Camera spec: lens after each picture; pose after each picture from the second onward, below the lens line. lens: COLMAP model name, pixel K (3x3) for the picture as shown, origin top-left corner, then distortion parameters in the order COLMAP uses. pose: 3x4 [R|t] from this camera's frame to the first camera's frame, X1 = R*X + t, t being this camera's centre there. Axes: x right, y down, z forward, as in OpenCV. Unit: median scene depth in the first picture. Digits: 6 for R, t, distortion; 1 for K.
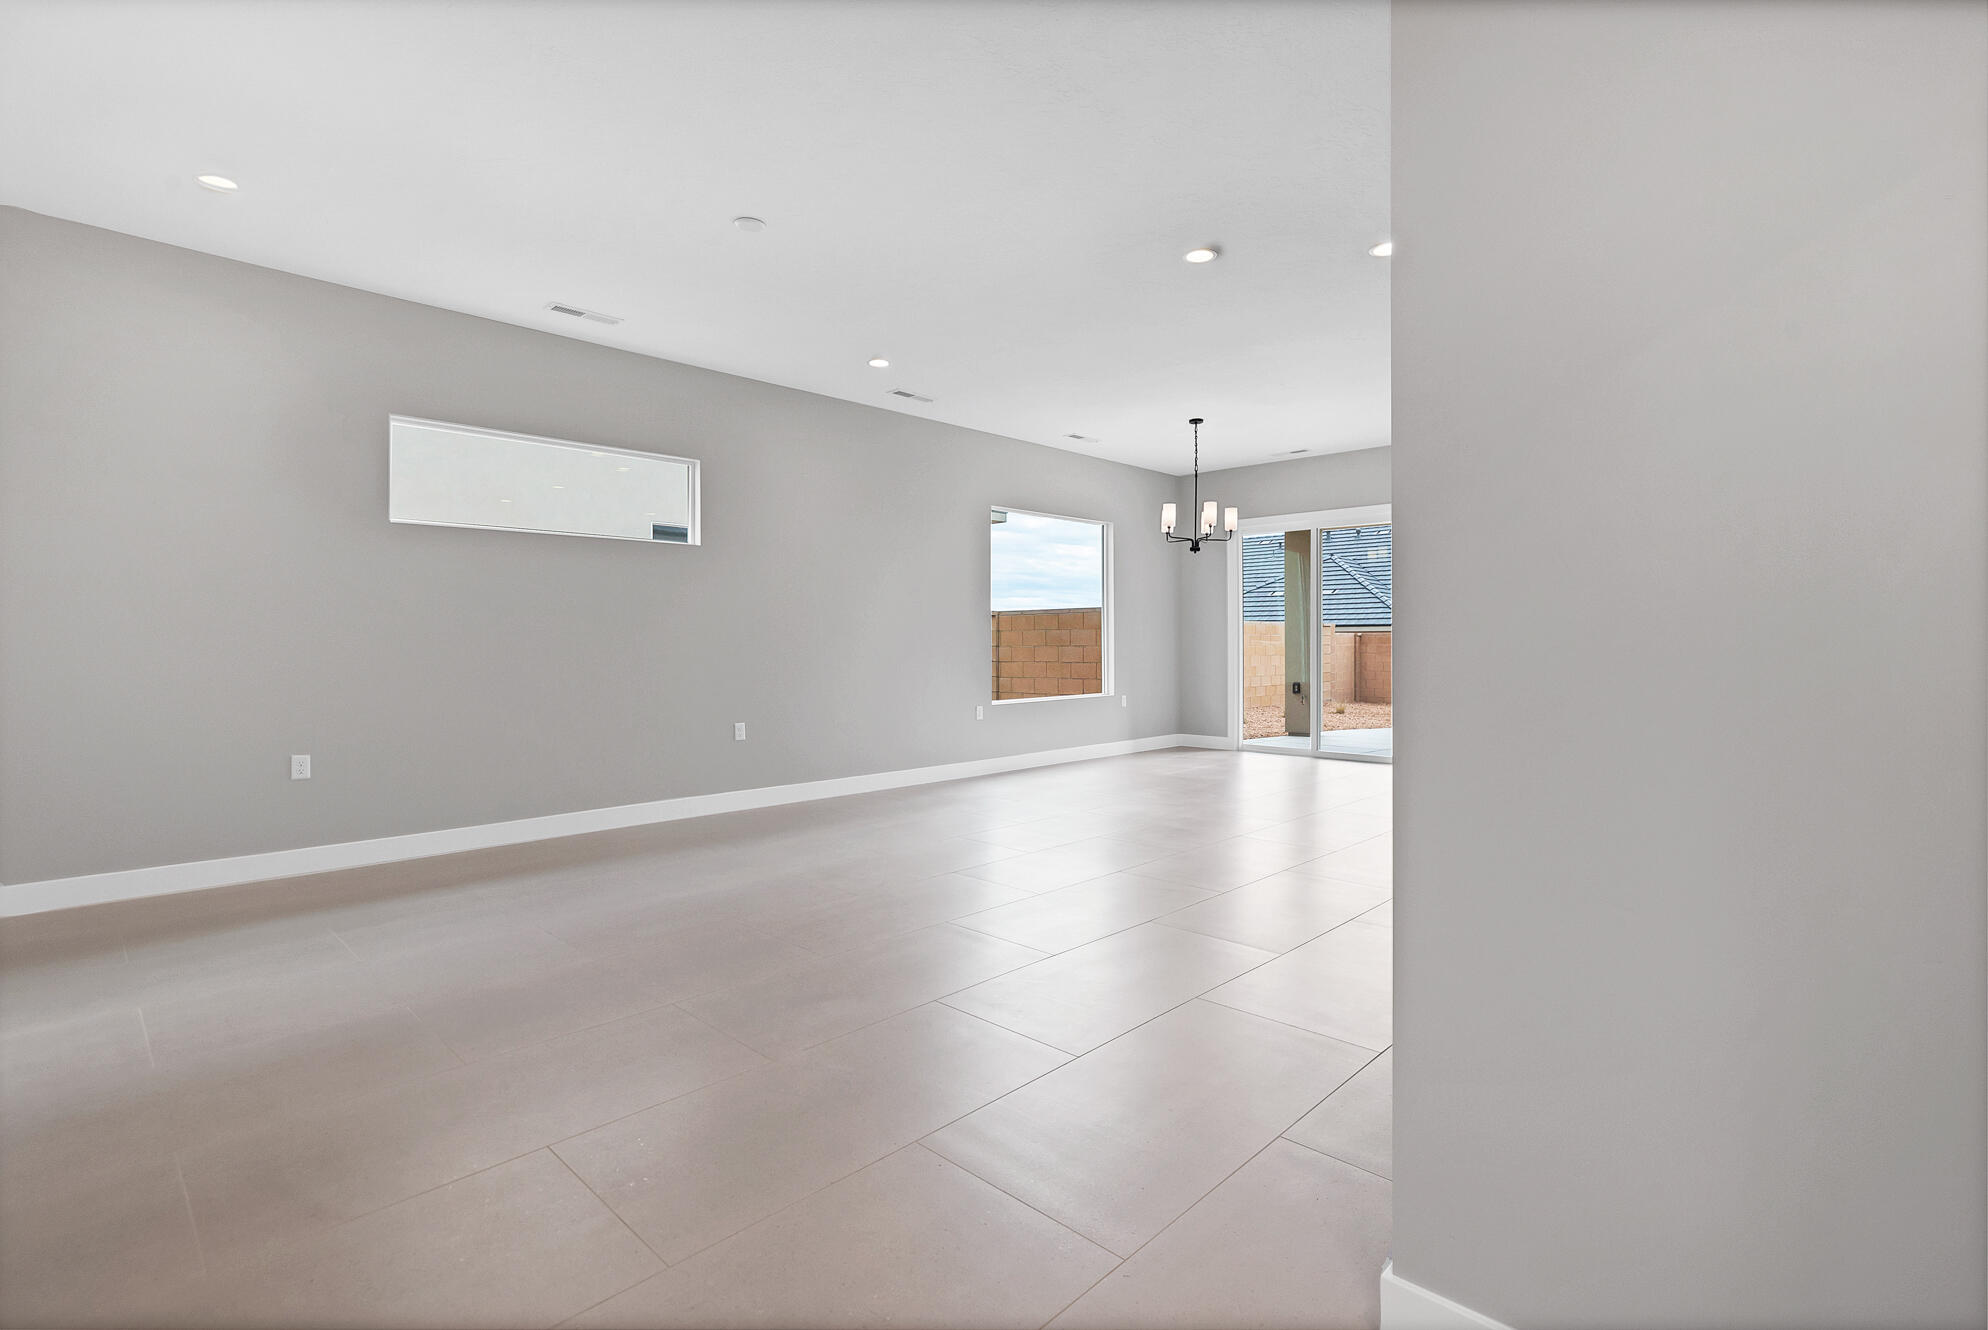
lens RADIAL K [[937.8, 0, 994.0], [0, 937.8, 665.0], [0, 0, 1]] dist [-0.000361, -0.000027]
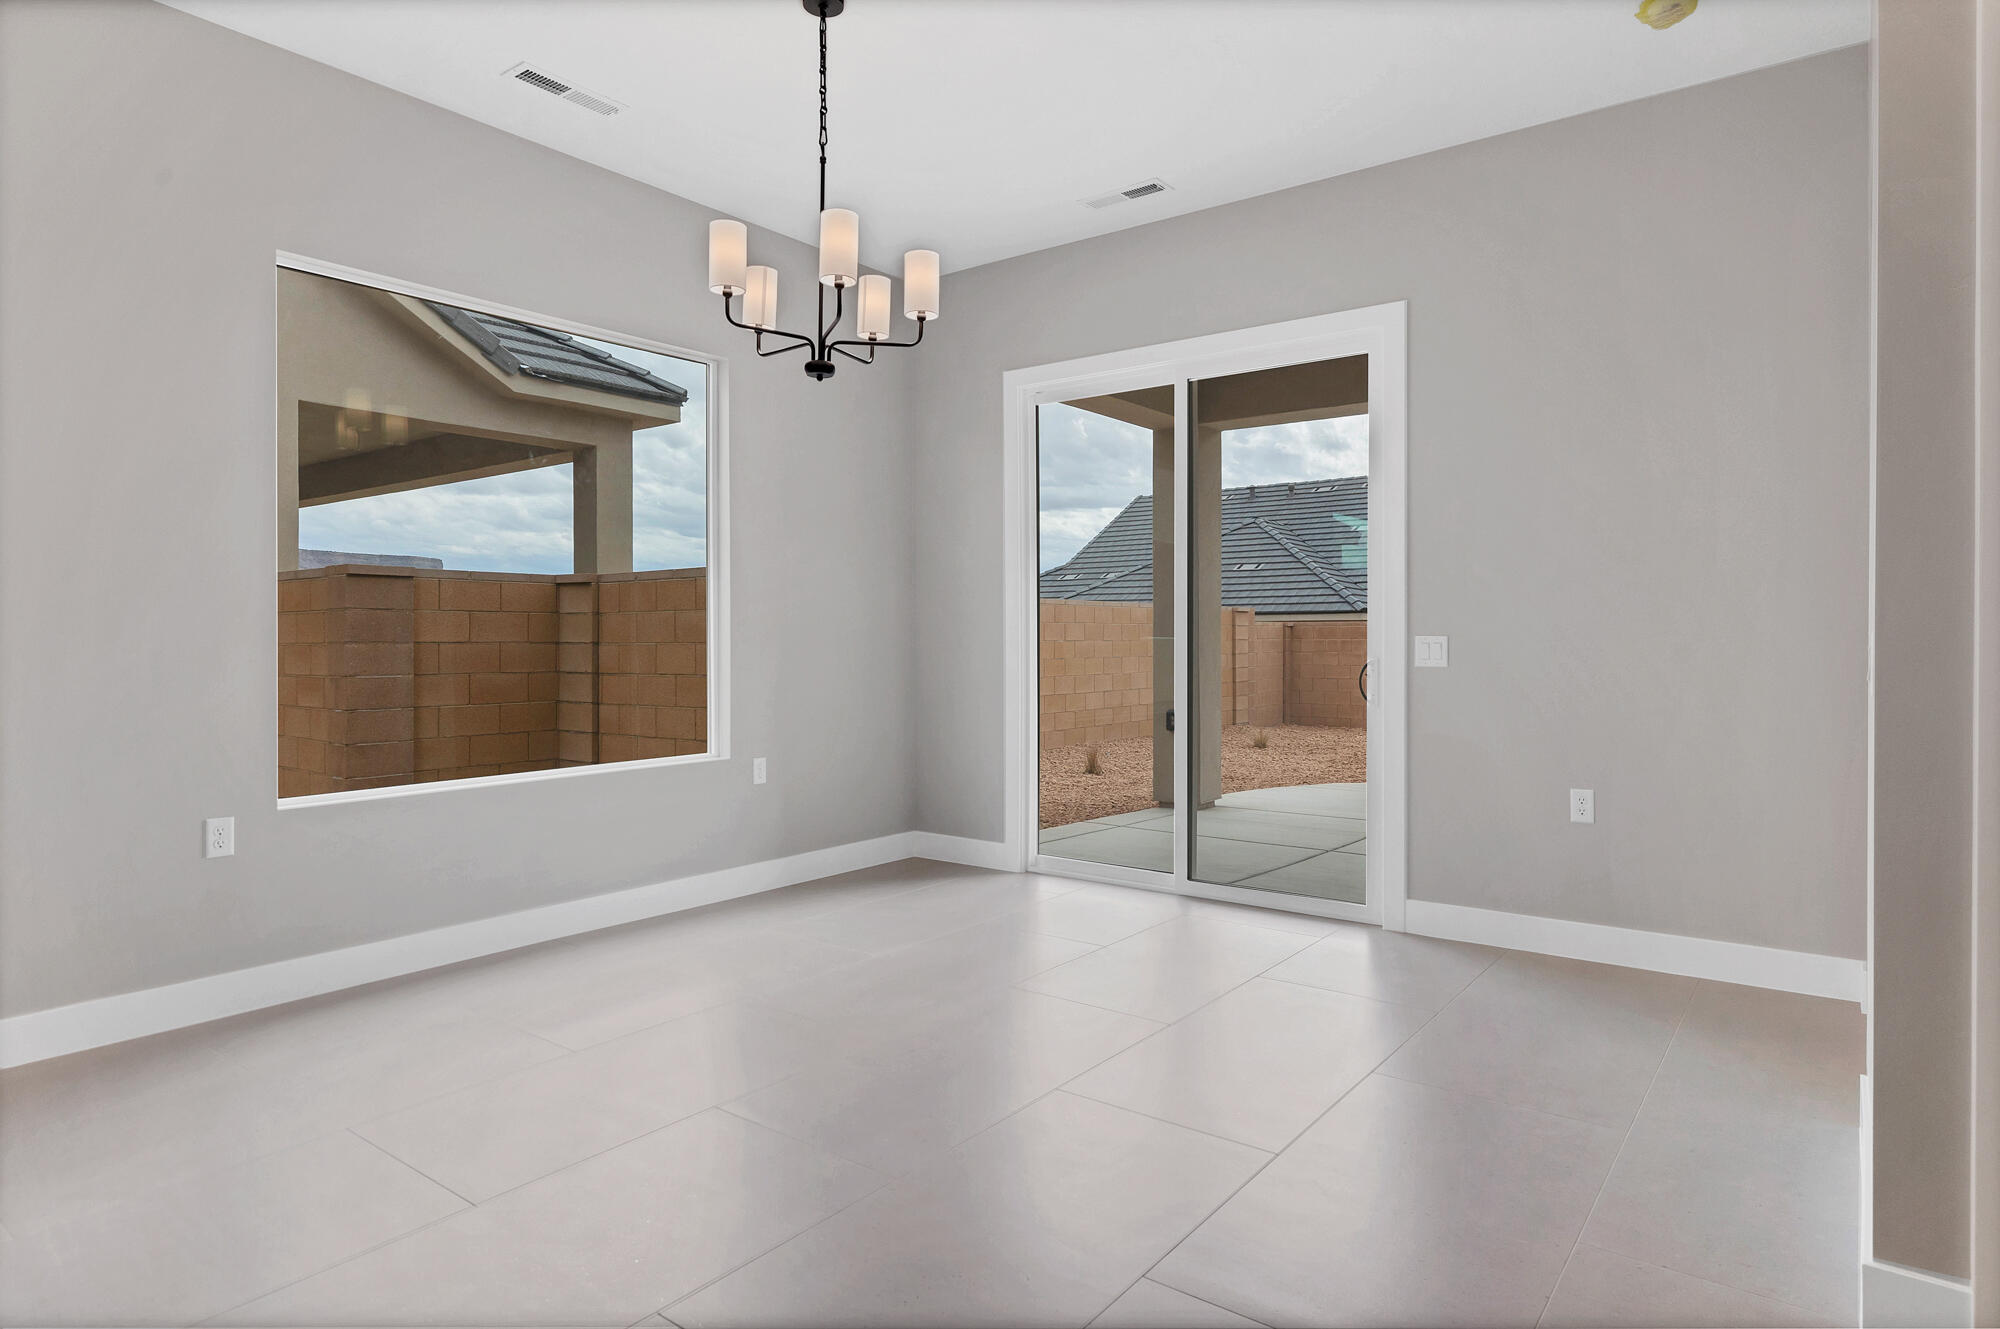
lens RADIAL K [[1137.6, 0, 1000.0], [0, 1137.6, 664.5], [0, 0, 1]] dist [-0.001746, -0.000278]
pose [[0.993099, -0.003398, 0.117229, 0.148307], [0.003376, 0.999994, 0.000391, -0.008255], [-0.117229, 0.000007, 0.993105, 0.364475]]
